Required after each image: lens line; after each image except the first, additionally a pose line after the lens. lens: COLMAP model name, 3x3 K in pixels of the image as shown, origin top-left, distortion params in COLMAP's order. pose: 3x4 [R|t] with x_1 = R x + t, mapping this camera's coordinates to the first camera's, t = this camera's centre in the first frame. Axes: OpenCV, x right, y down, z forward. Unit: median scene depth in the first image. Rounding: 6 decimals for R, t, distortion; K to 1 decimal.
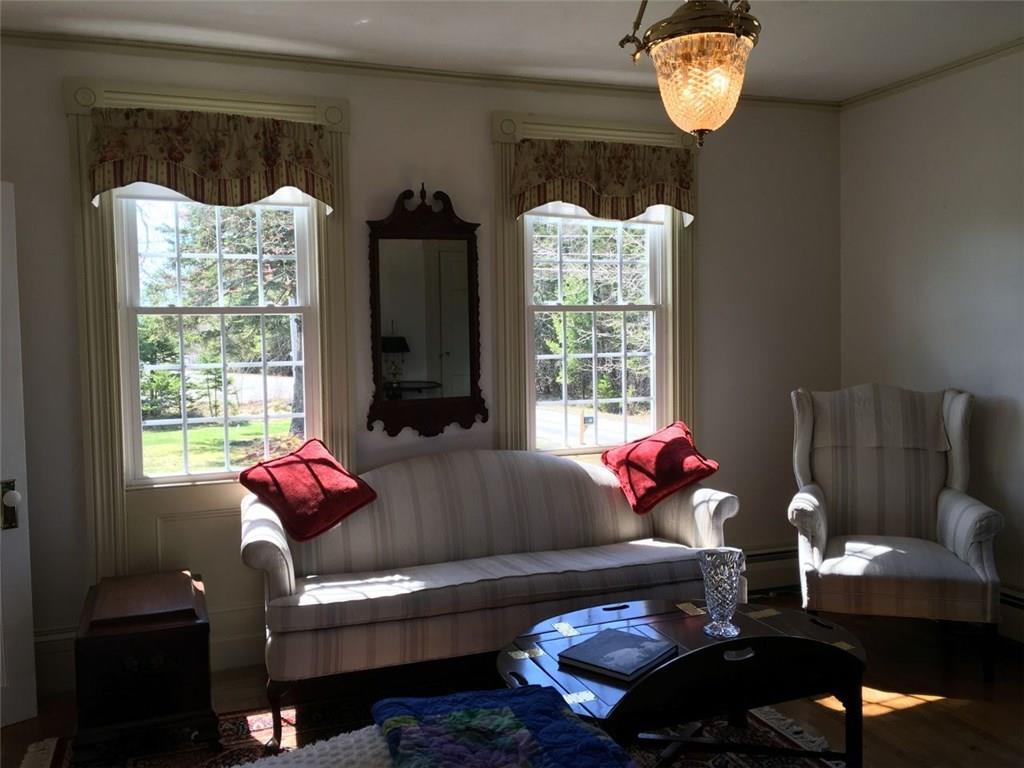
lens RADIAL K [[859.9, 0, 506.8], [0, 859.9, 379.5], [0, 0, 1]] dist [0.075146, -0.105309]
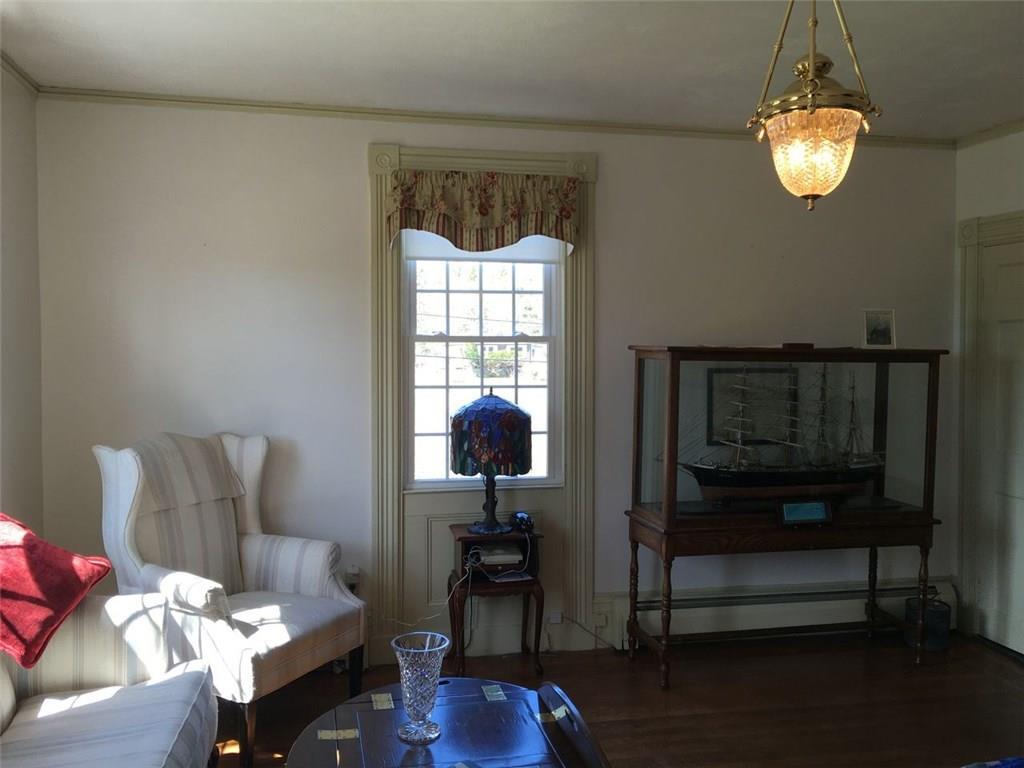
lens RADIAL K [[859.9, 0, 506.8], [0, 859.9, 379.5], [0, 0, 1]] dist [0.075146, -0.105309]
pose [[0.140645, -0.003759, 0.990053, -0.413626], [0.046756, 0.998902, -0.002850, -0.032247], [-0.988955, 0.046691, 0.140667, 0.563882]]
